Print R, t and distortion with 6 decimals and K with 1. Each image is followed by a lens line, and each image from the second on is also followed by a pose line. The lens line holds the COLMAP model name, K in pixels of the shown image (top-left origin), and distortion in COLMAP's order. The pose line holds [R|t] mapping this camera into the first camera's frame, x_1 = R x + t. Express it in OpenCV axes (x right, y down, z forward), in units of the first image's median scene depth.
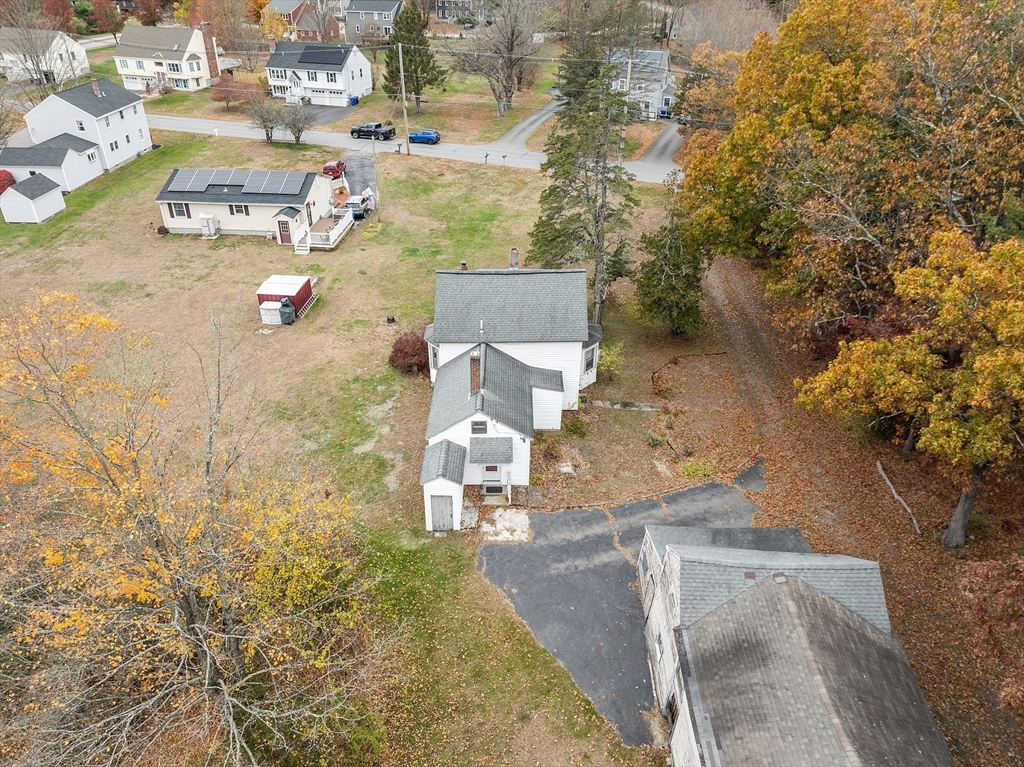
lens RADIAL K [[721.9, 0, 509.5], [0, 721.9, 380.3], [0, 0, 1]] dist [-0.036278, 0.000099]
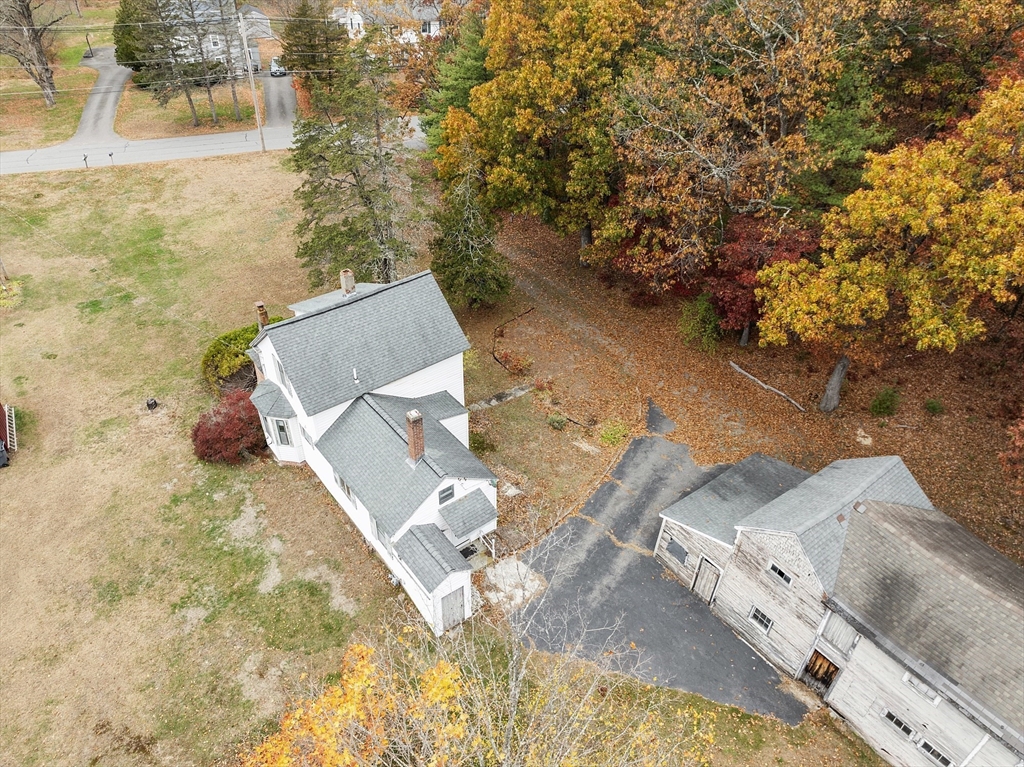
lens RADIAL K [[721.9, 0, 509.5], [0, 721.9, 380.3], [0, 0, 1]] dist [-0.036278, 0.000099]
pose [[0.792765, -0.360205, 0.491706, -0.244932], [0.319826, 0.932552, 0.167505, -0.122170], [-0.518878, 0.024469, 0.854498, 0.183475]]
